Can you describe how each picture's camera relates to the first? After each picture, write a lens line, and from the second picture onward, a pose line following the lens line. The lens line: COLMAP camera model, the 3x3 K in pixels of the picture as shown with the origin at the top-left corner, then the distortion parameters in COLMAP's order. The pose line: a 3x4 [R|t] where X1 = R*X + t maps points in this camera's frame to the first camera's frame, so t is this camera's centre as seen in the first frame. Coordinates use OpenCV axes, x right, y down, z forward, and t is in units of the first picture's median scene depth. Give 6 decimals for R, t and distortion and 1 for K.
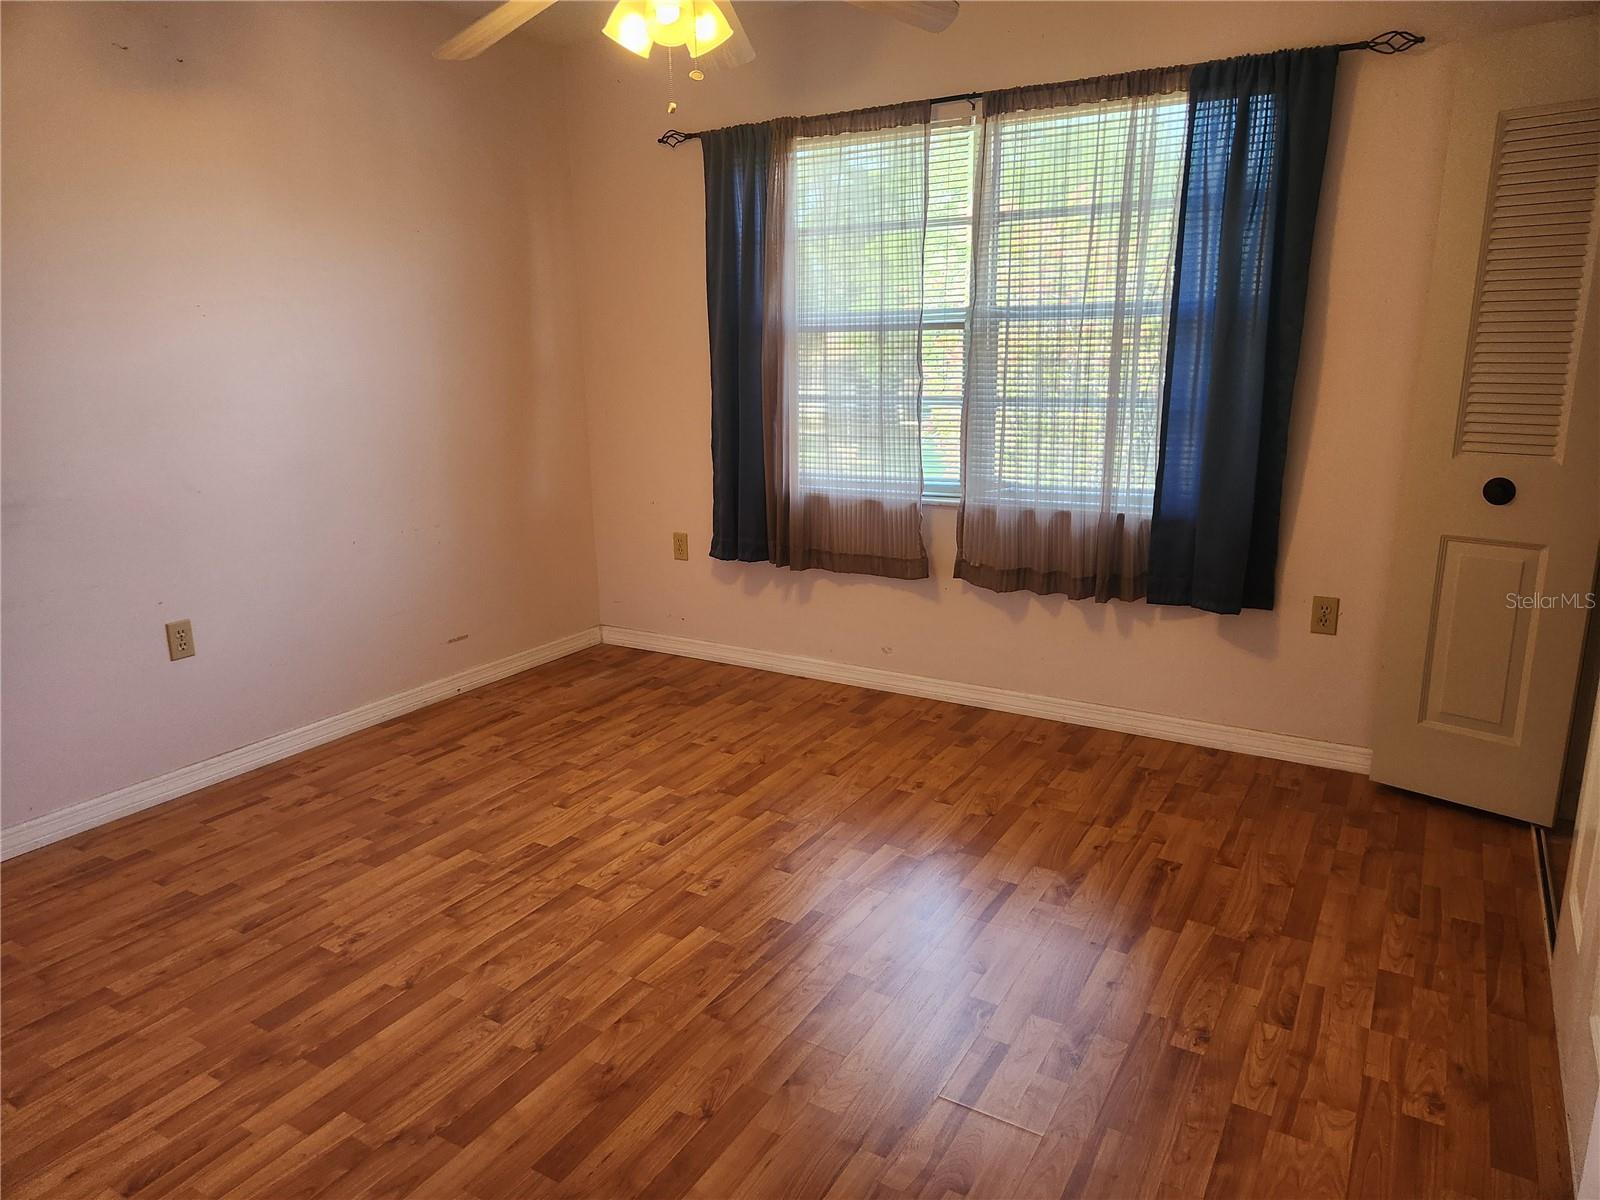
lens RADIAL K [[1069.1, 0, 799.3], [0, 1069.1, 593.4], [0, 0, 1]] dist [0.045530, -0.025887]
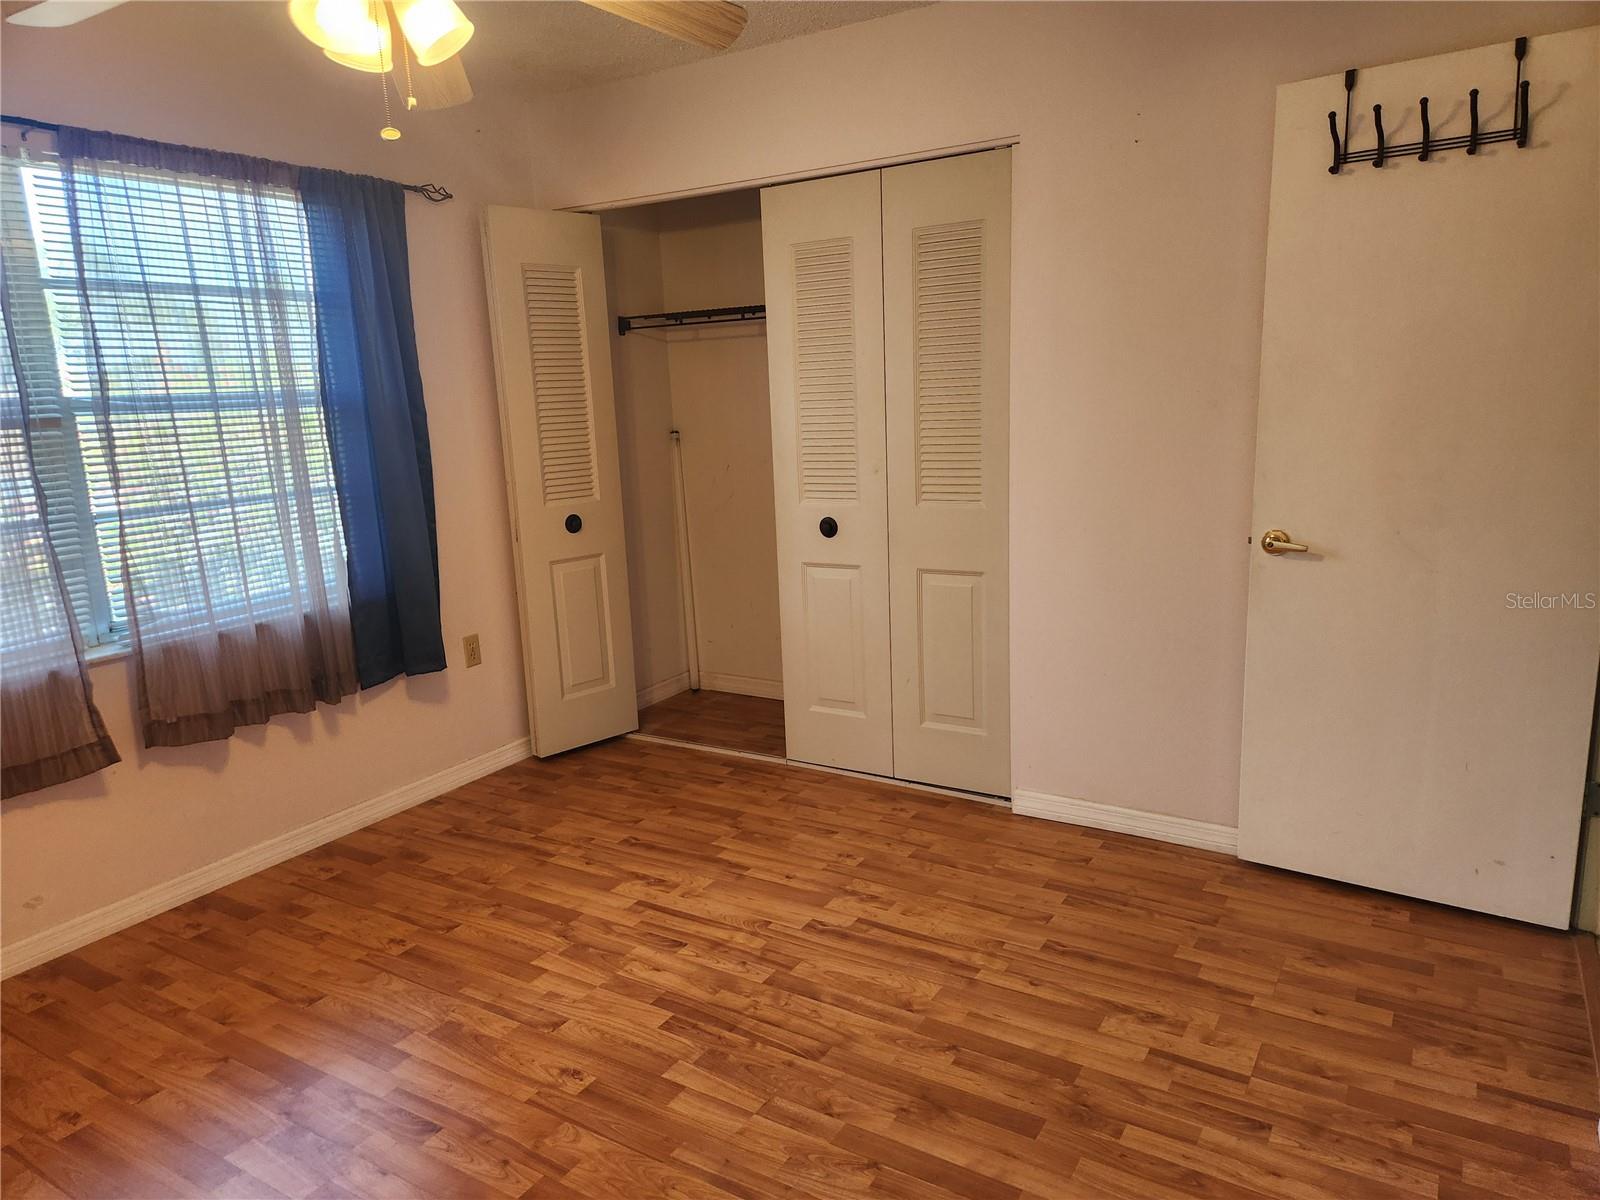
lens RADIAL K [[1069.1, 0, 811.3], [0, 1069.1, 606.0], [0, 0, 1]] dist [0.045530, -0.025887]
pose [[0.002510, -0.189060, 0.981962, -0.722706], [0.271415, 0.945234, 0.181295, -0.149571], [-0.962459, 0.266064, 0.053687, 0.590602]]
